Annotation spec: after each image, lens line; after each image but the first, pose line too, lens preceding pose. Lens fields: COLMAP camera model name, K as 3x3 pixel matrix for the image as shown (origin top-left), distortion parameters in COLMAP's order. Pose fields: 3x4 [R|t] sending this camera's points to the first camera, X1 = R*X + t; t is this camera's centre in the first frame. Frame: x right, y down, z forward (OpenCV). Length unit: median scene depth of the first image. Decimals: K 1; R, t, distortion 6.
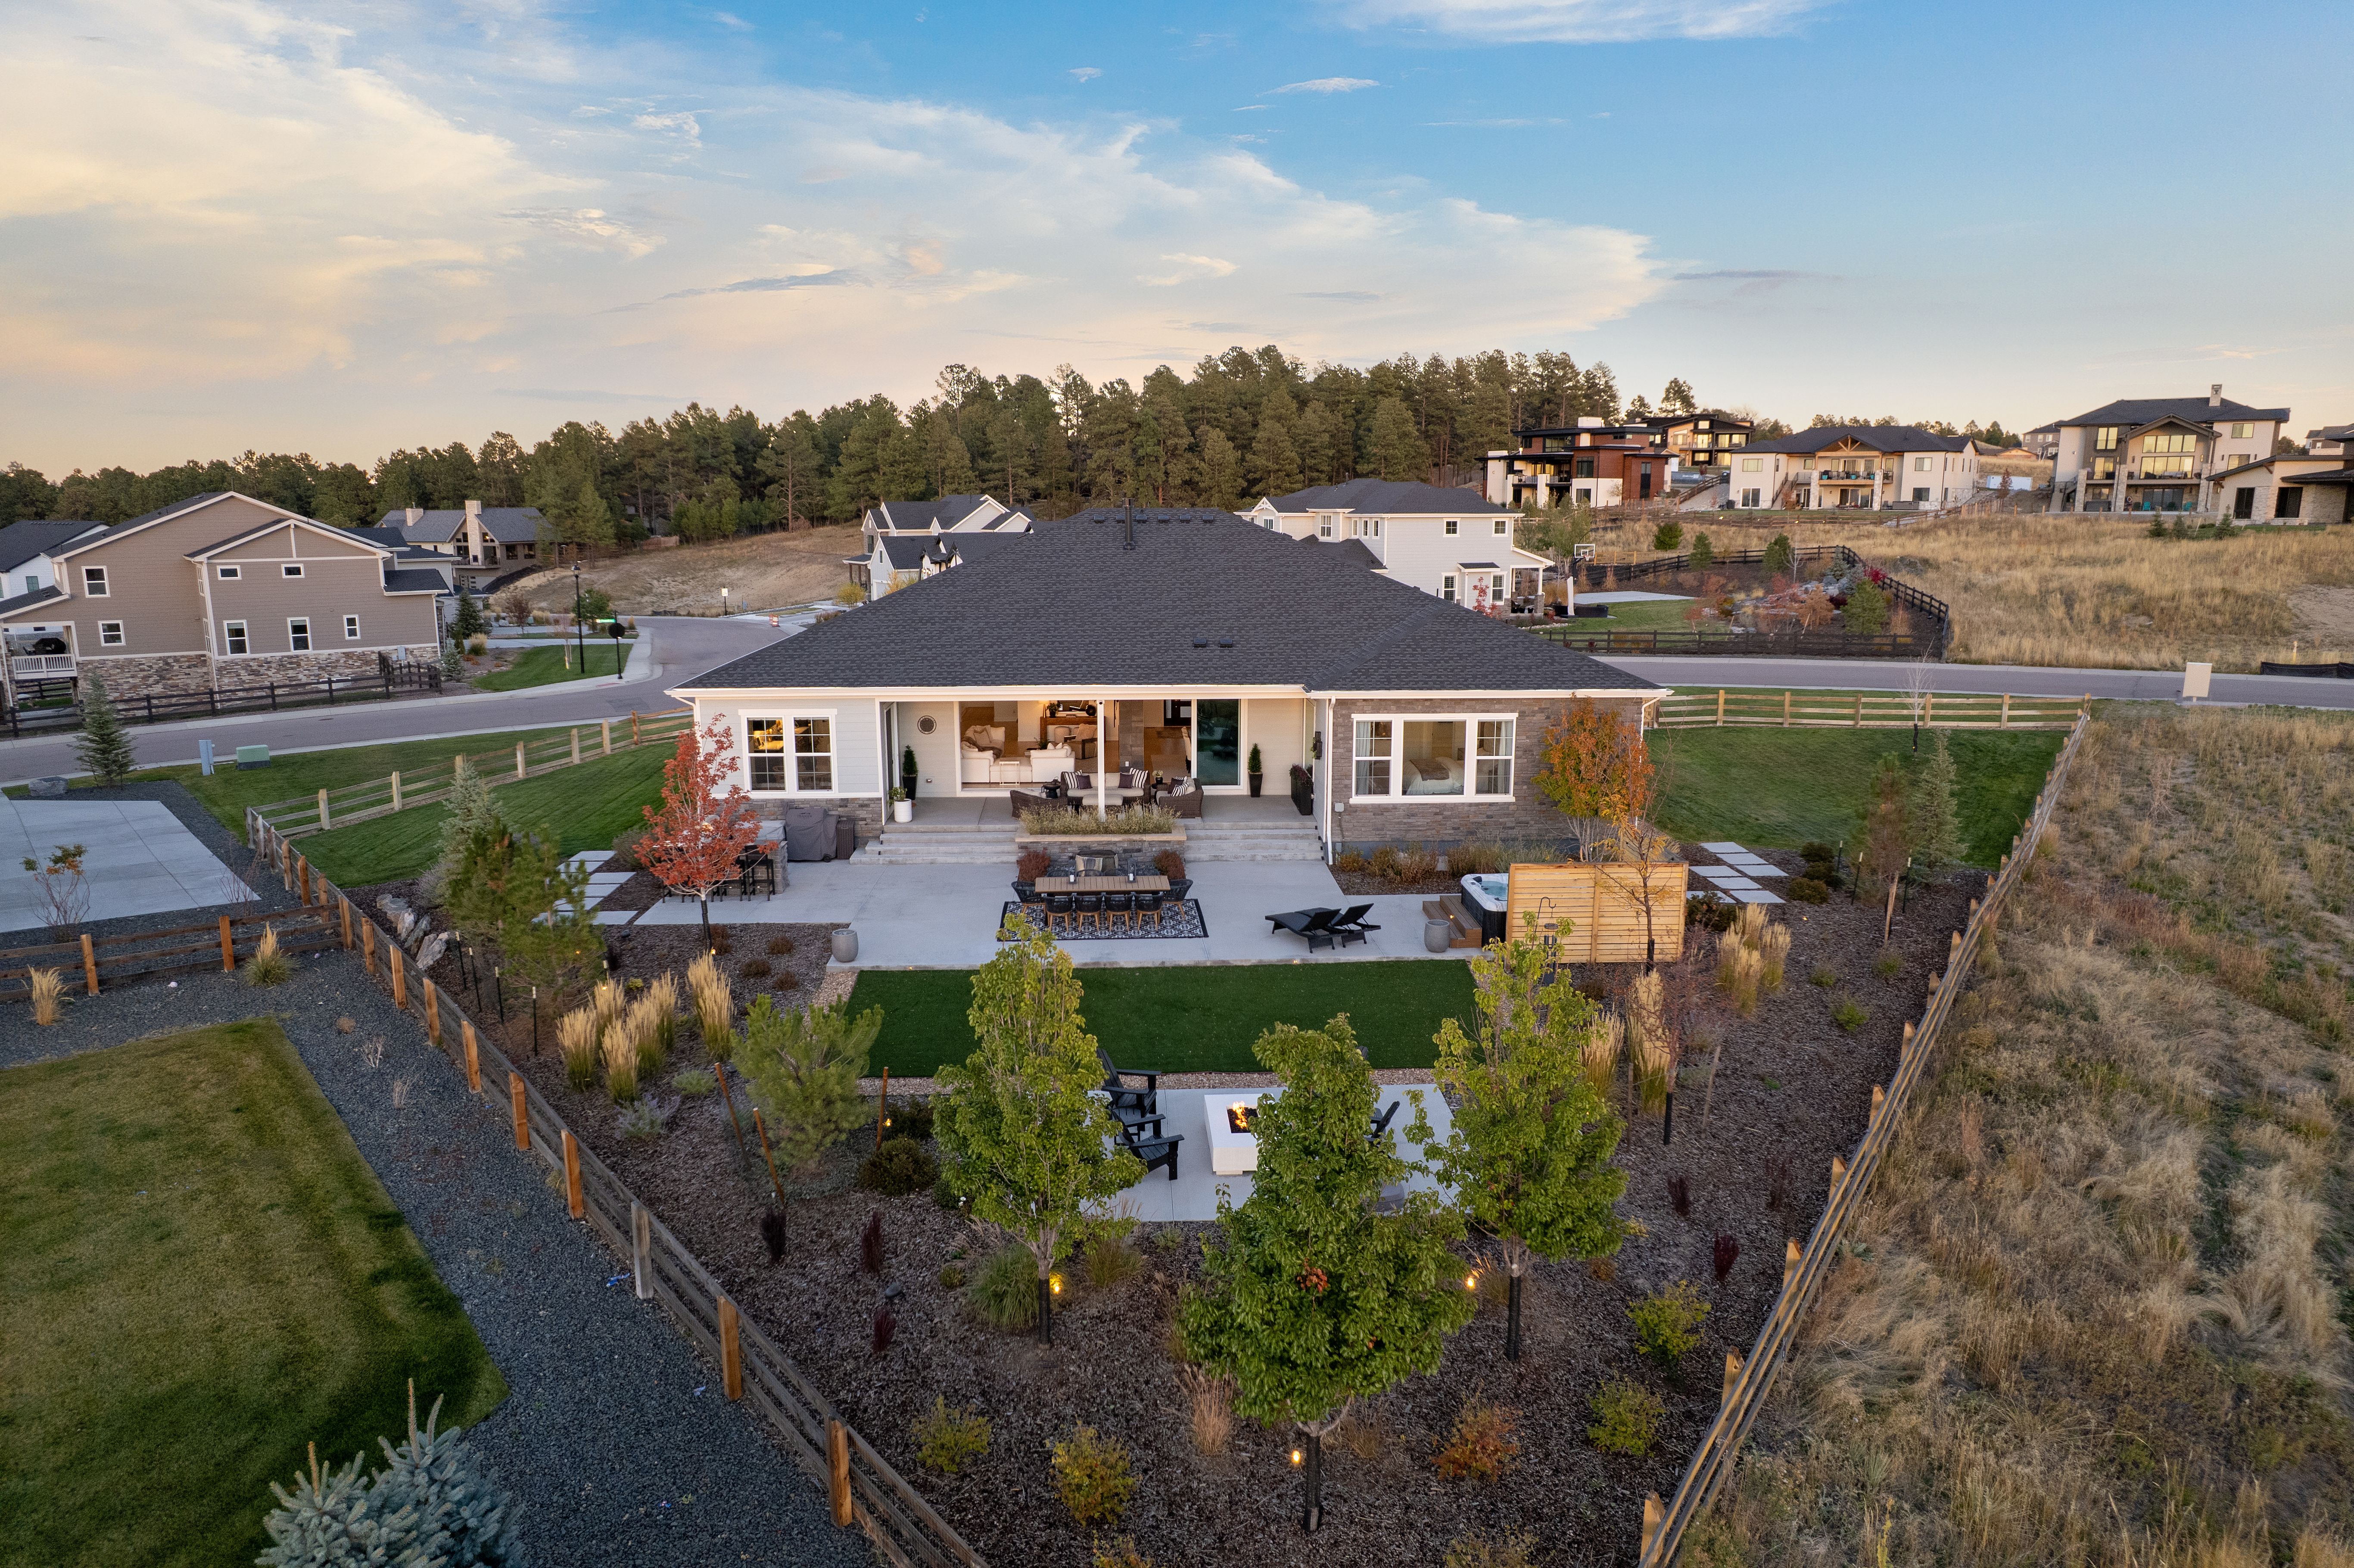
lens RADIAL K [[1508.7, 0, 1166.3], [0, 1508.7, 781.0], [0, 0, 1]] dist [-0.060346, 0.054779]
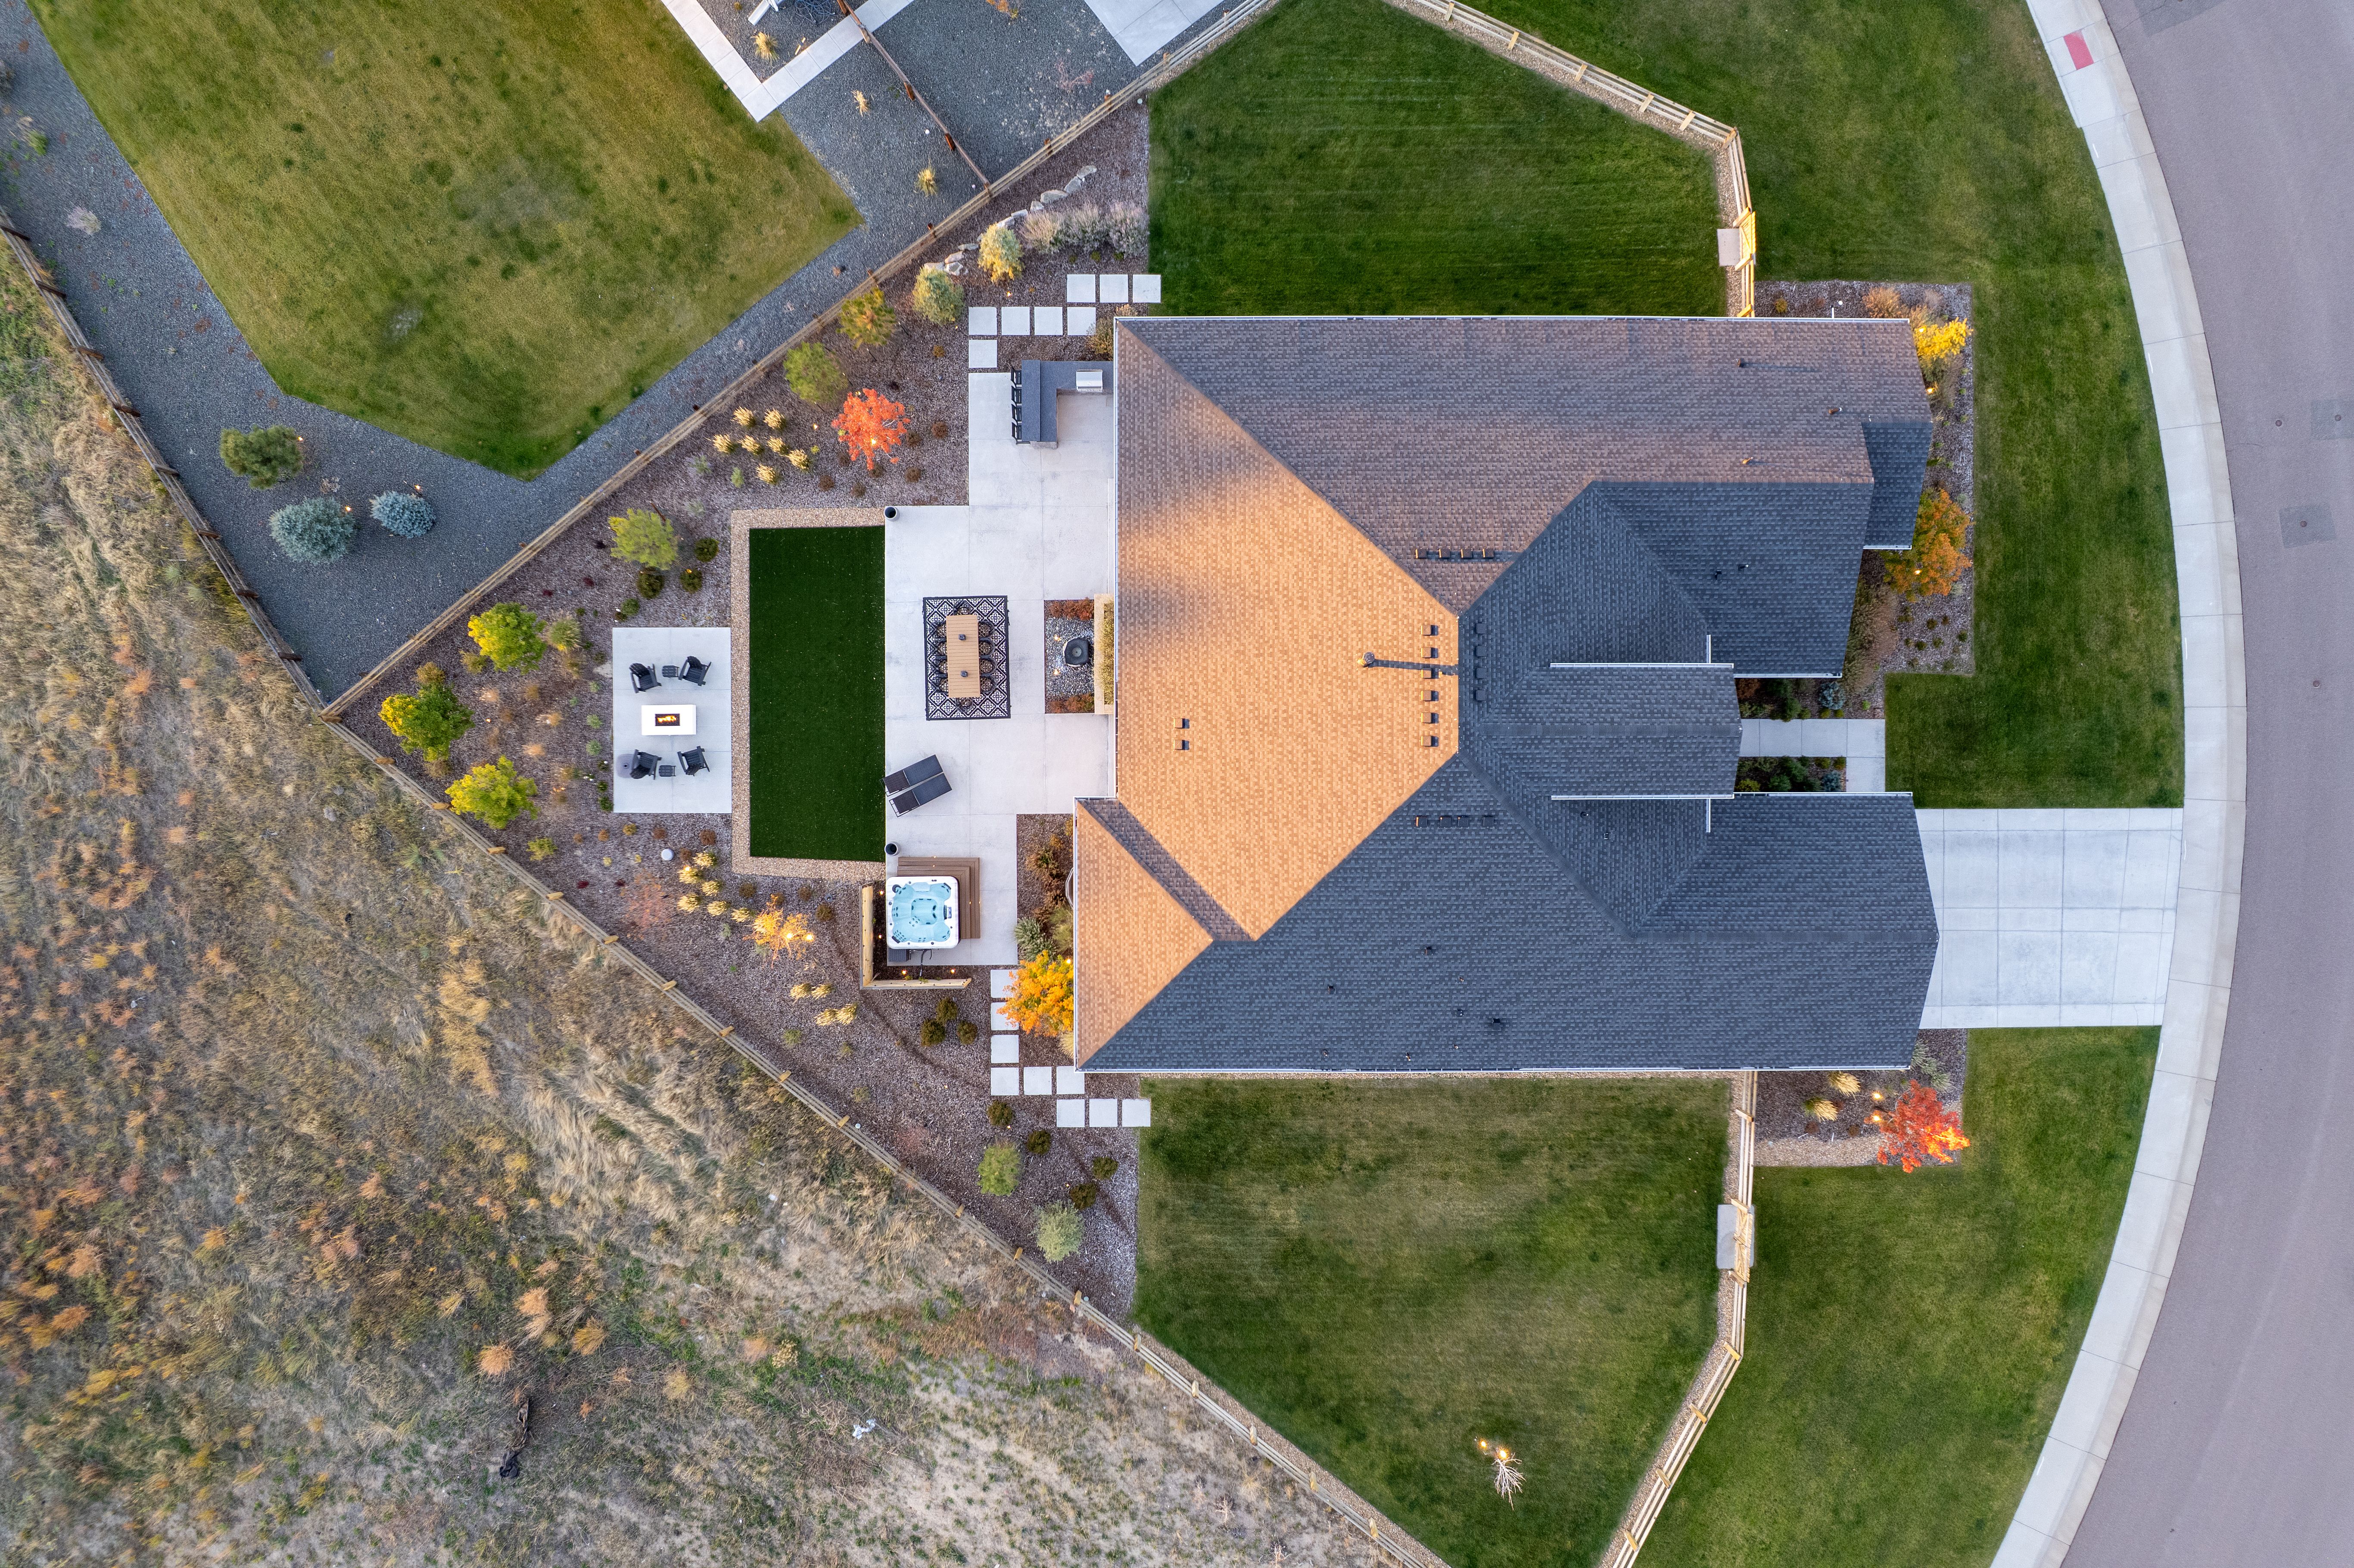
lens RADIAL K [[1508.7, 0, 1166.3], [0, 1508.7, 781.0], [0, 0, 1]] dist [-0.060346, 0.054779]
pose [[-0.035985, 0.999315, 0.008629, 0.048352], [-0.190445, -0.015334, 0.981578, -1.086047], [0.981038, 0.033679, 0.190867, 0.632050]]
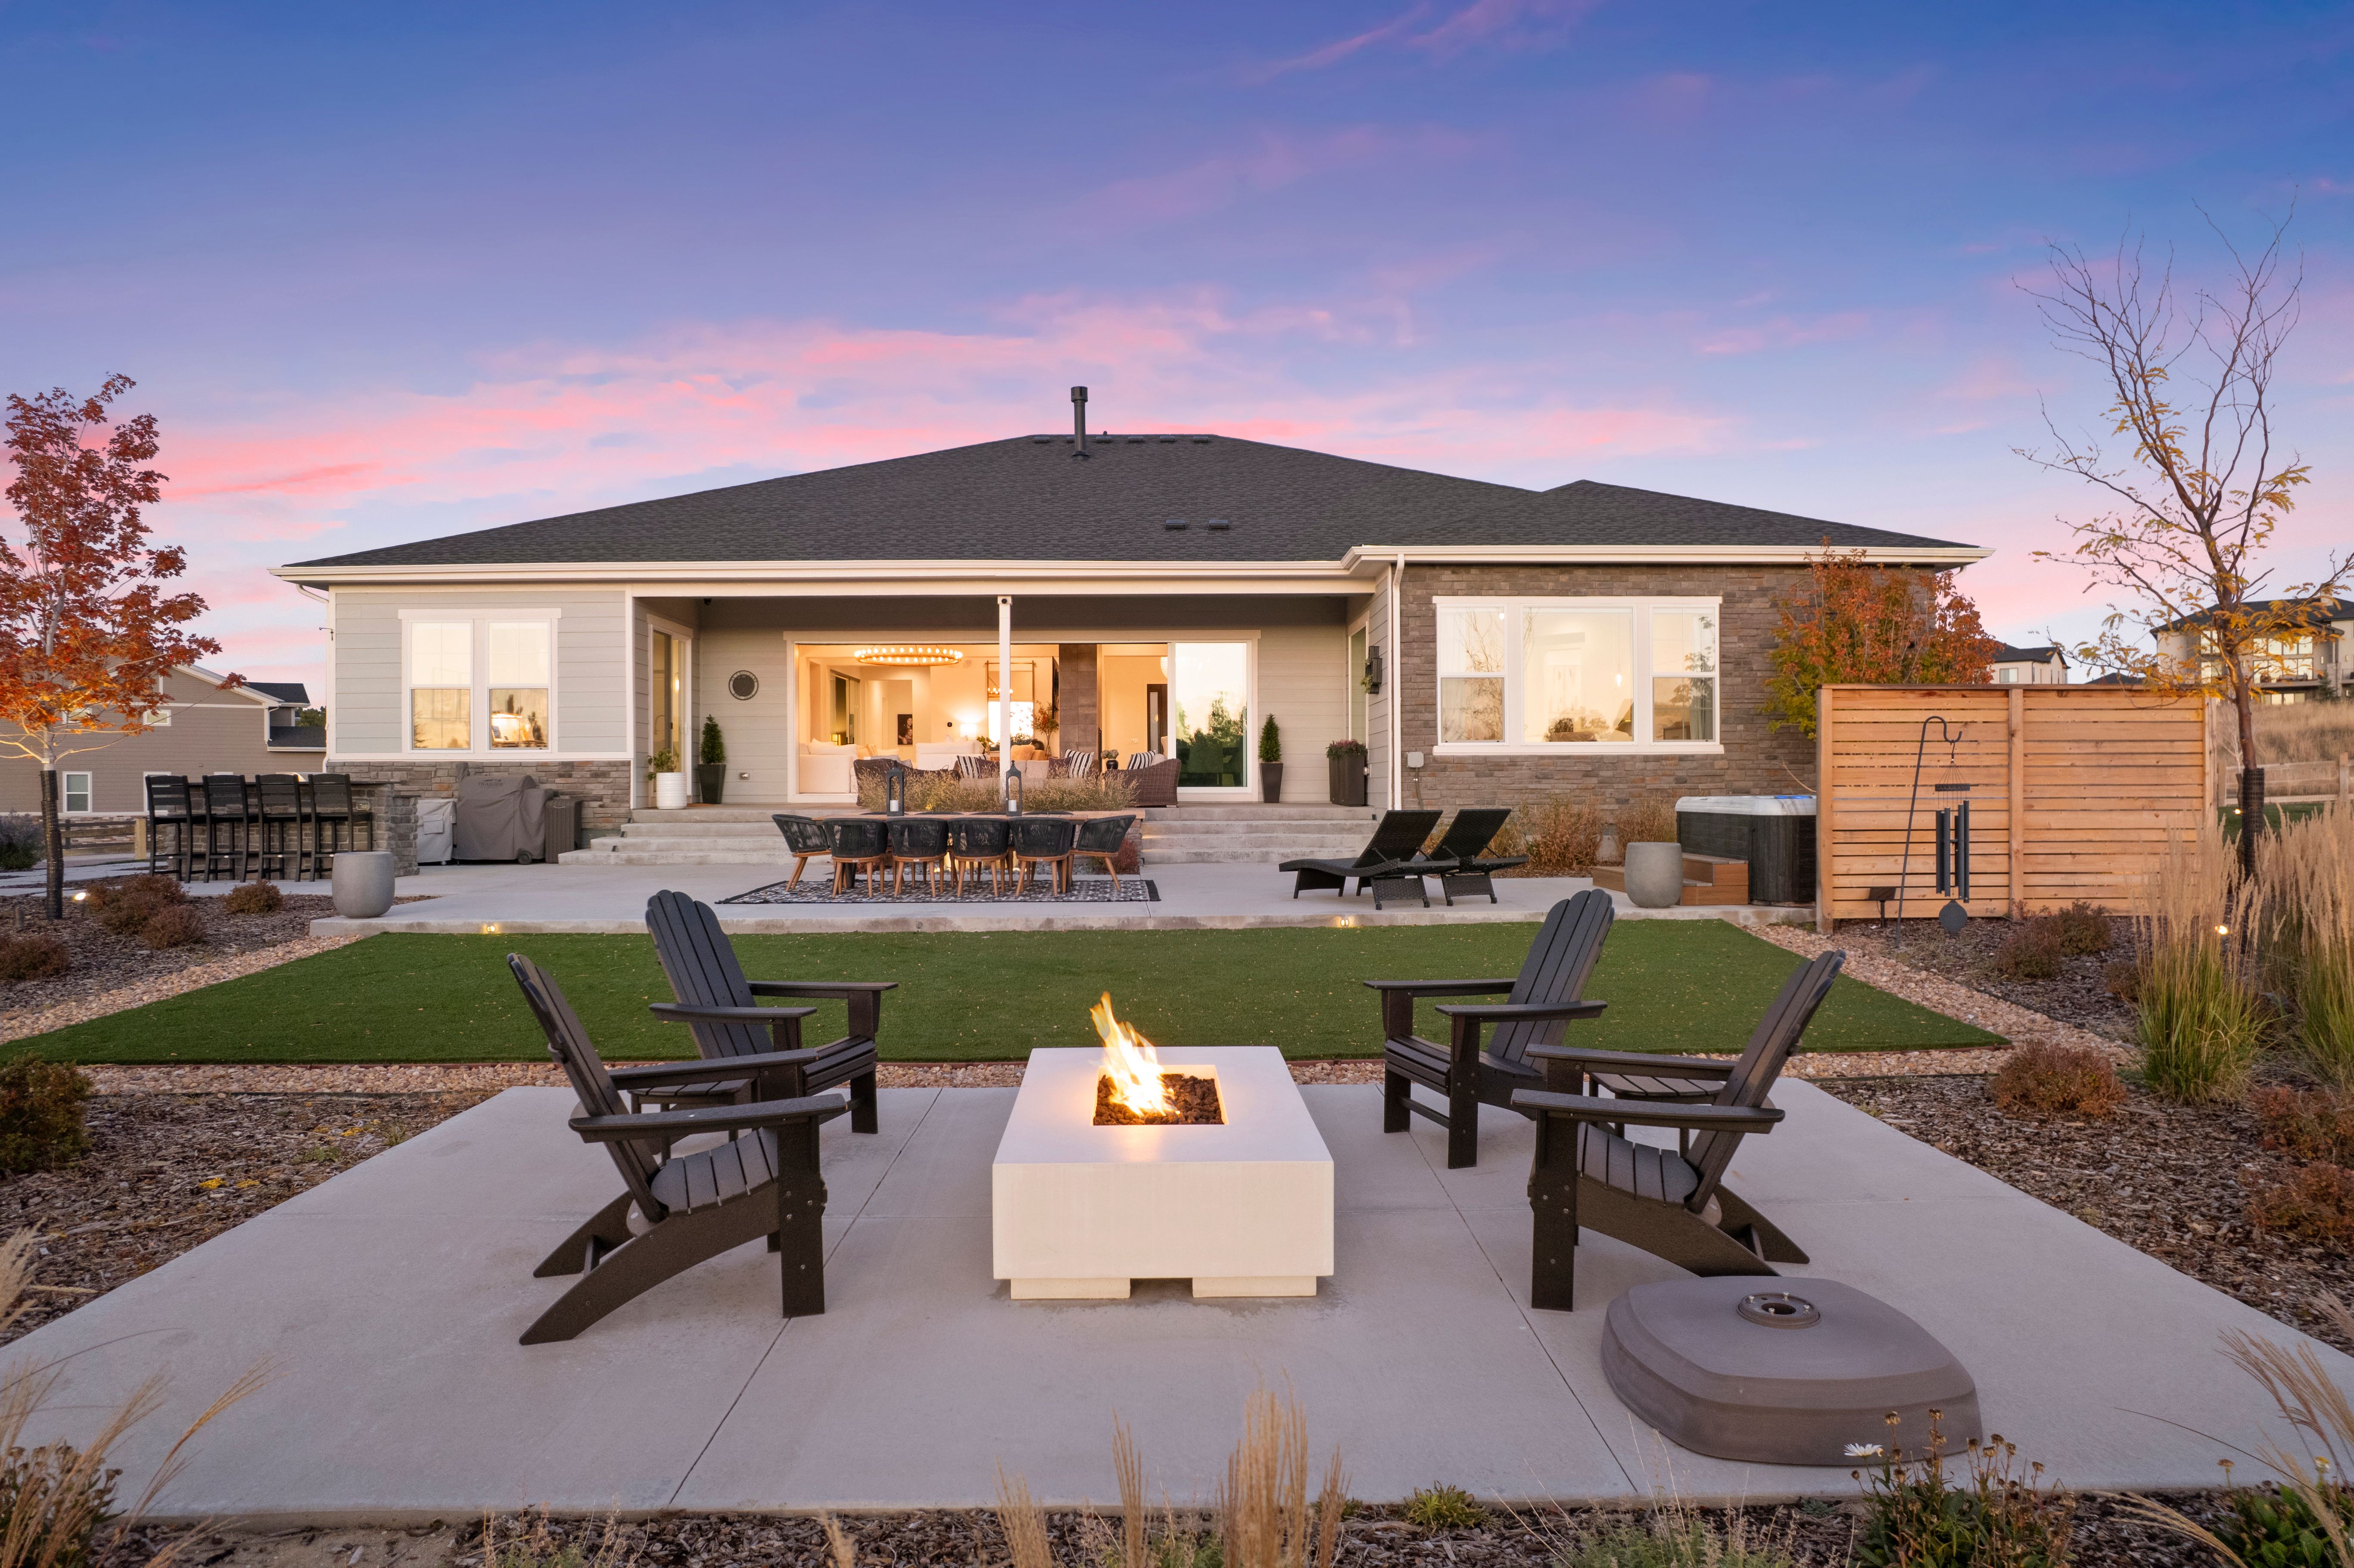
lens RADIAL K [[1508.7, 0, 1166.3], [0, 1508.7, 781.0], [0, 0, 1]] dist [-0.060346, 0.054779]
pose [[0.999690, -0.002744, -0.024737, 0.028165], [-0.001943, 0.982261, -0.187510, 0.104514], [0.024812, 0.187500, 0.981951, 0.353006]]
